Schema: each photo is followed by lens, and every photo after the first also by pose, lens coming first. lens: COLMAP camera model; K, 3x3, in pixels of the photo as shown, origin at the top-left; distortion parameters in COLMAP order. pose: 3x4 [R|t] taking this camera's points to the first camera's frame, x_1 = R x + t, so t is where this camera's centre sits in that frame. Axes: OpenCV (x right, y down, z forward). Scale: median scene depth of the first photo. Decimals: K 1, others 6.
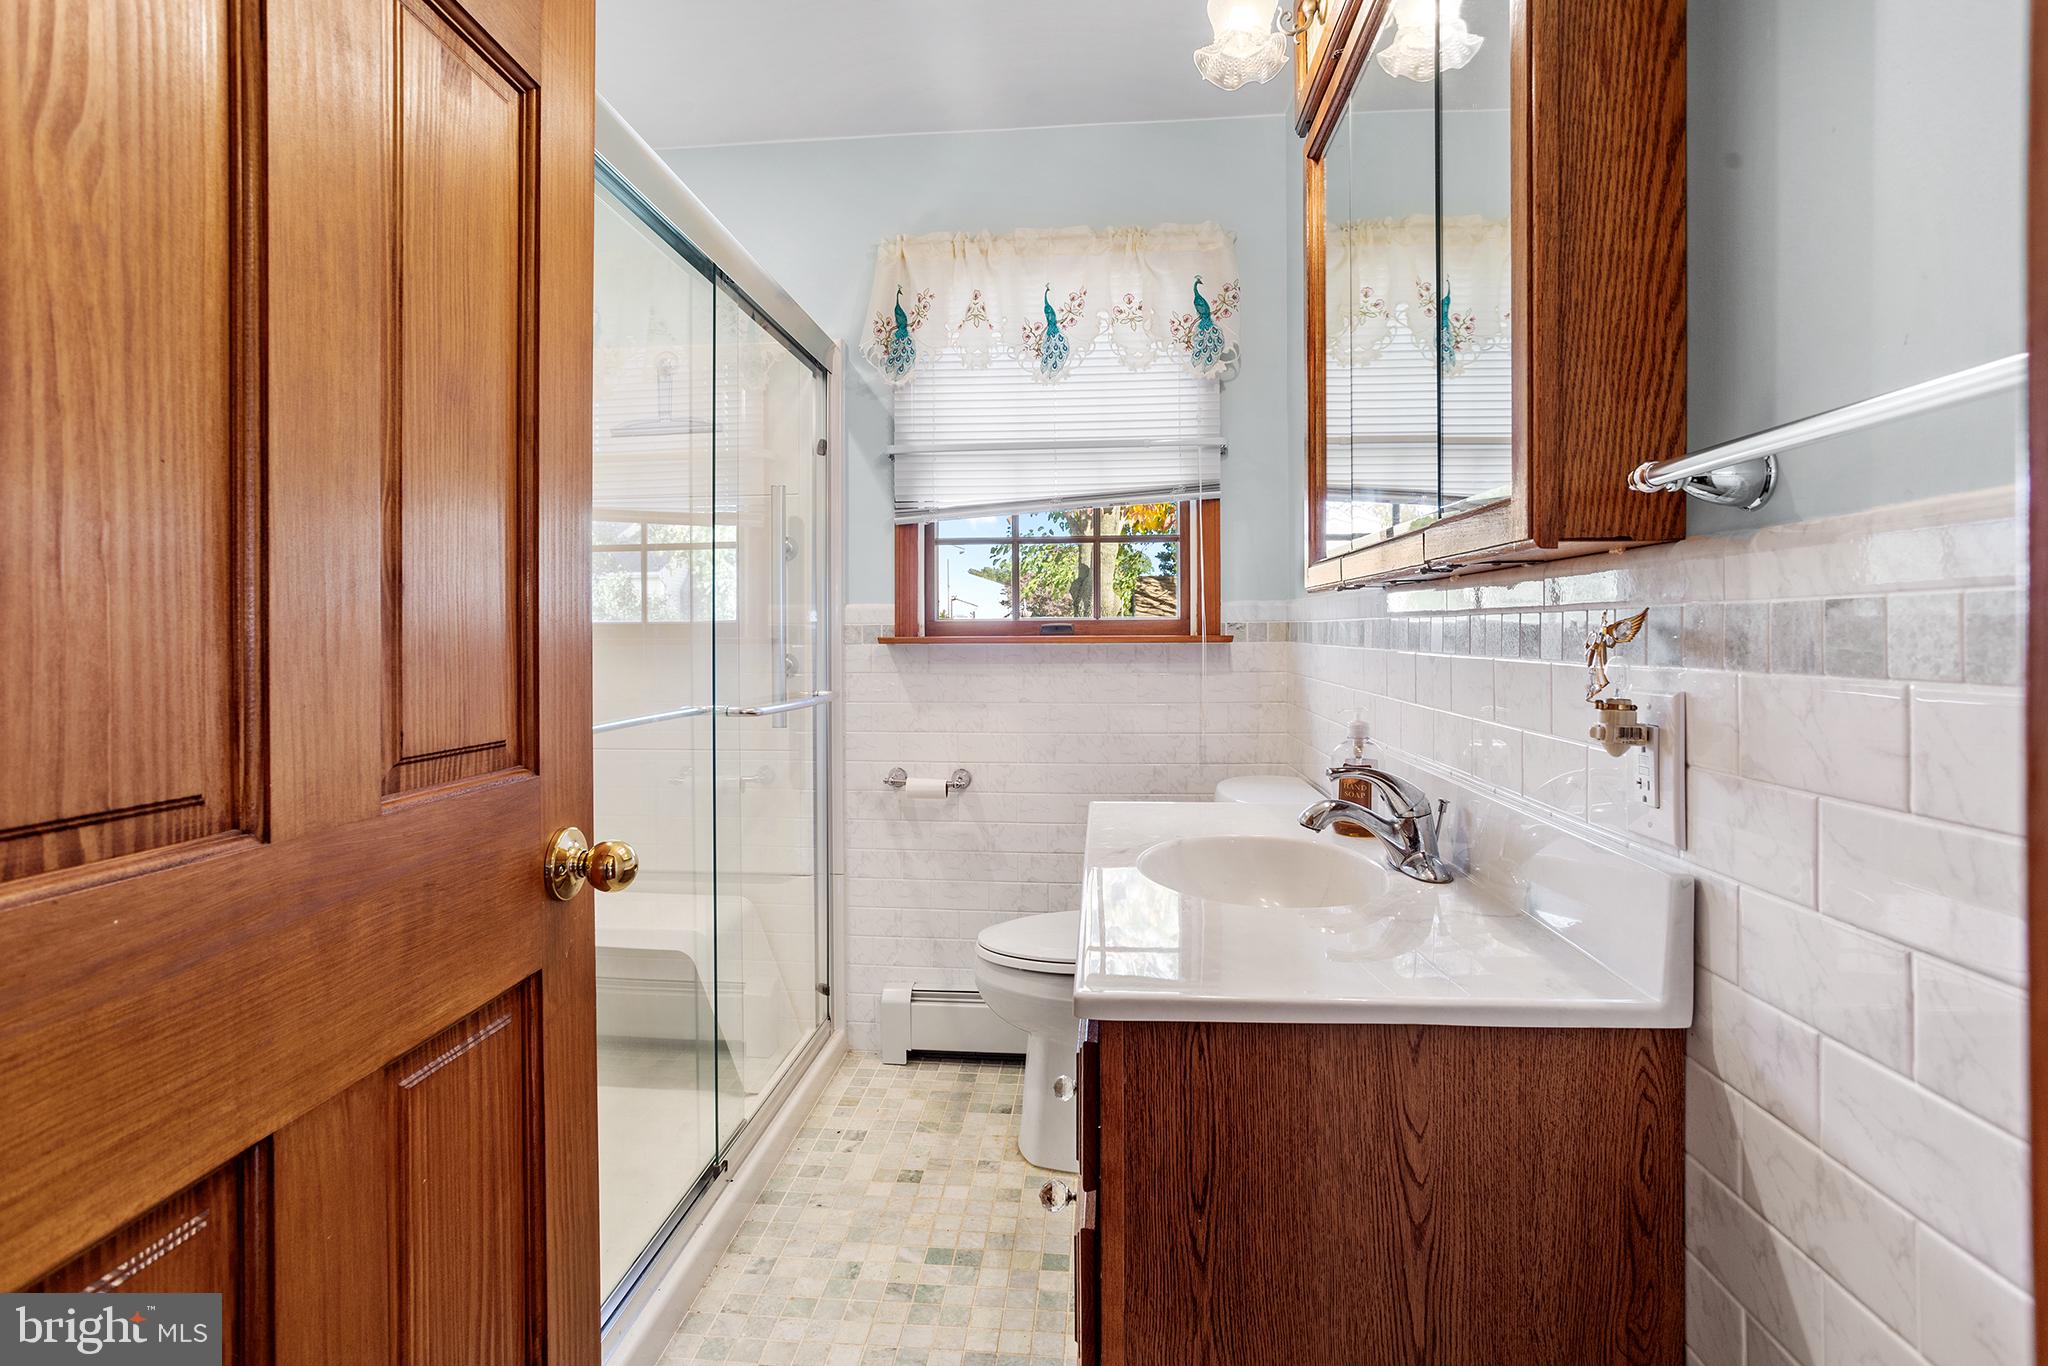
lens RADIAL K [[1016.1, 0, 1000.0], [0, 1016.1, 648.0], [0, 0, 1]] dist [-0.052873, 0.036644]
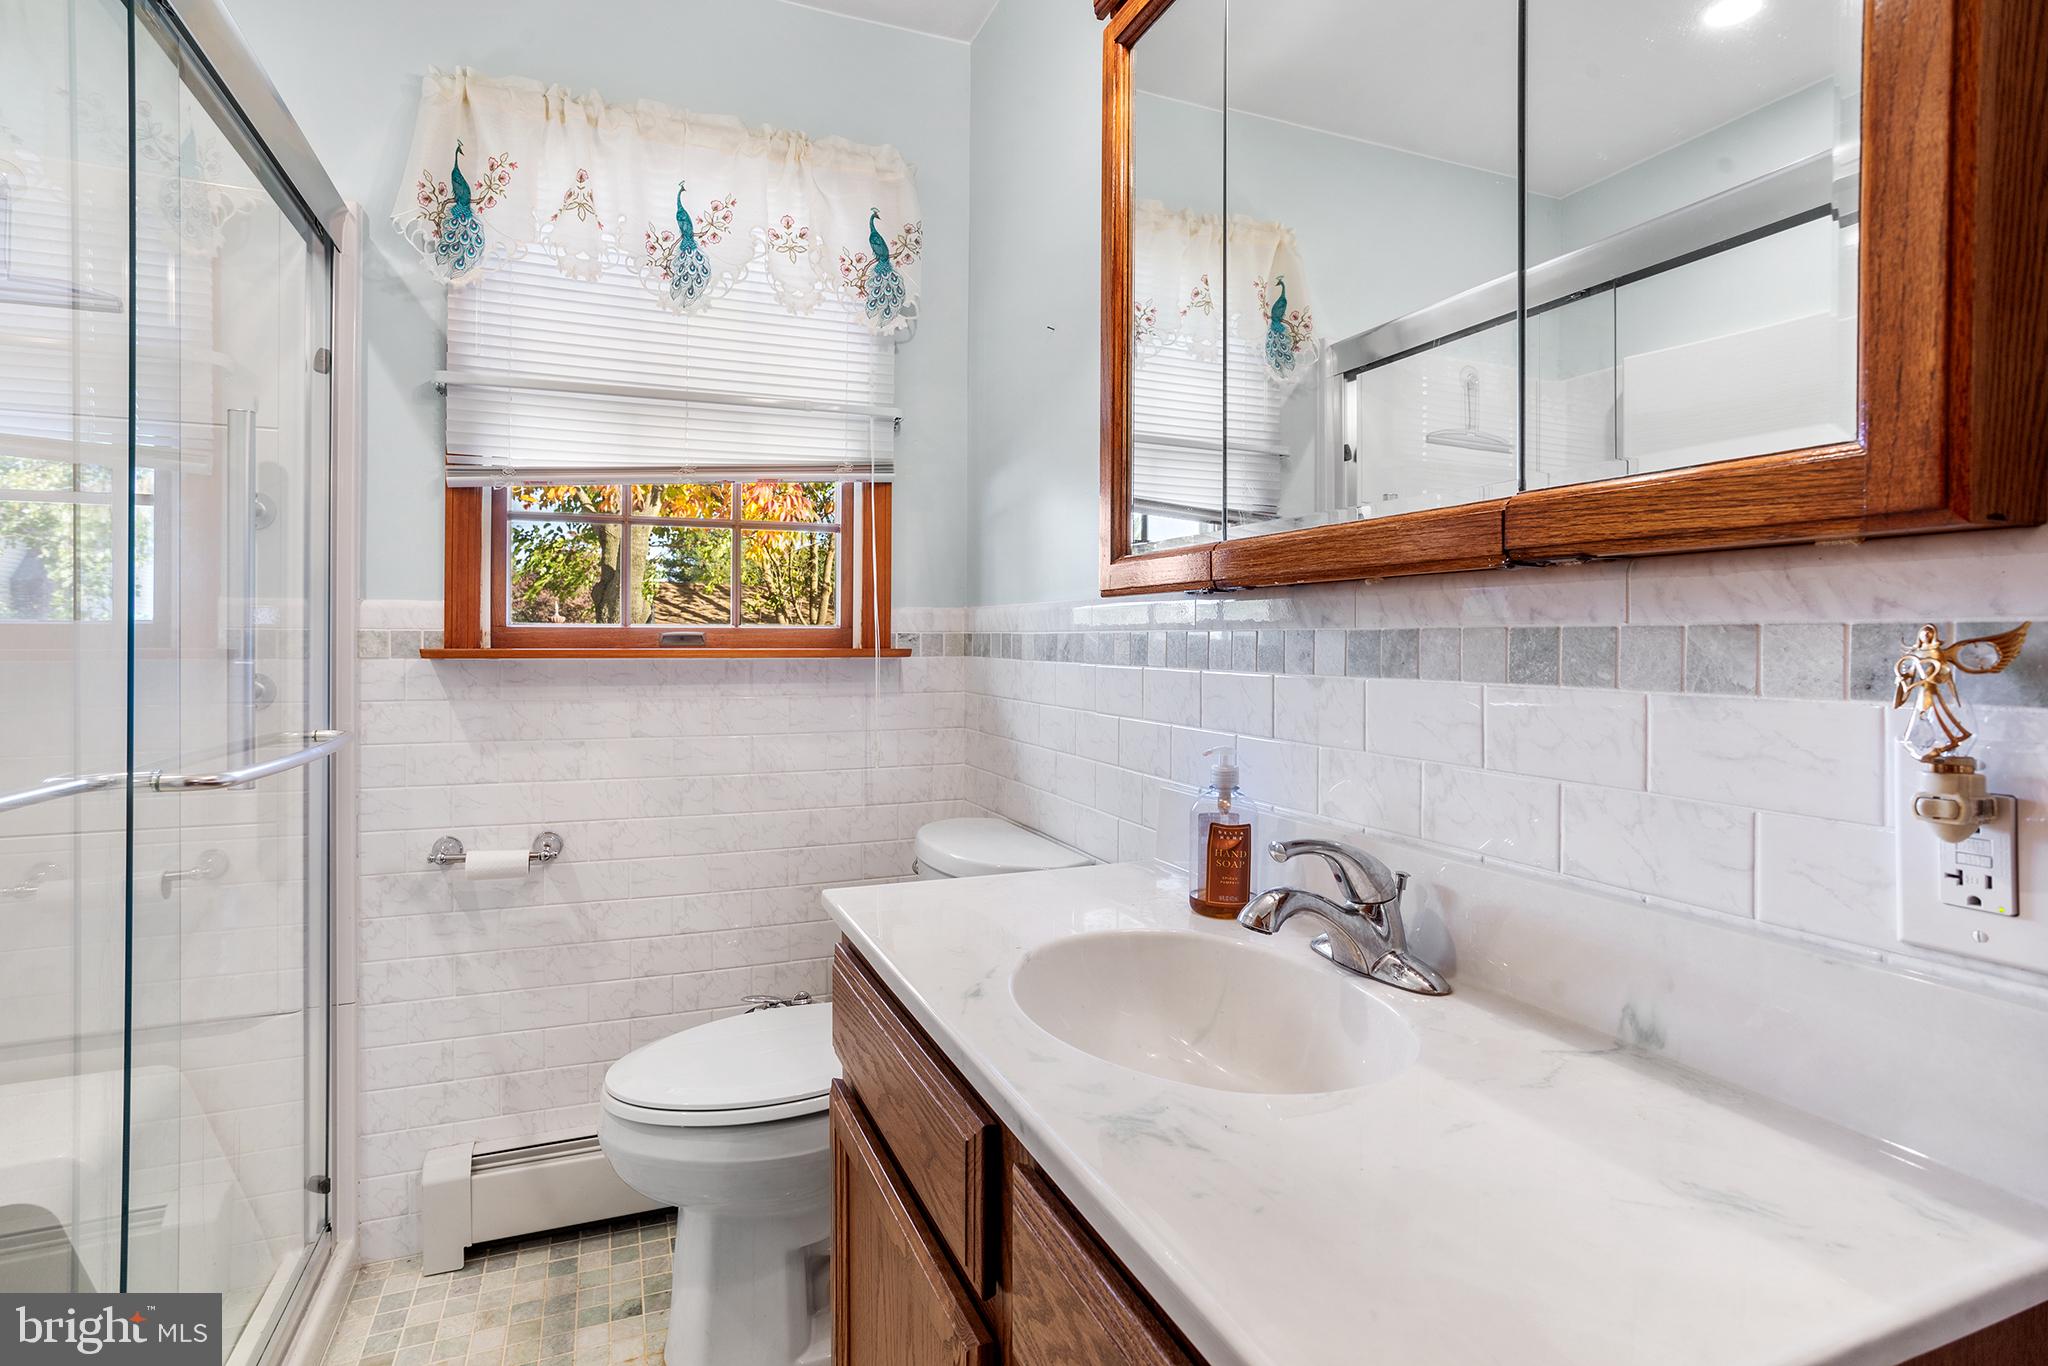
lens RADIAL K [[1016.1, 0, 1000.0], [0, 1016.1, 648.0], [0, 0, 1]] dist [-0.052873, 0.036644]
pose [[0.887396, 0.005003, 0.460982, -0.084565], [-0.000749, 0.999955, -0.009411, -0.005100], [-0.461008, 0.008006, 0.887360, 0.224119]]
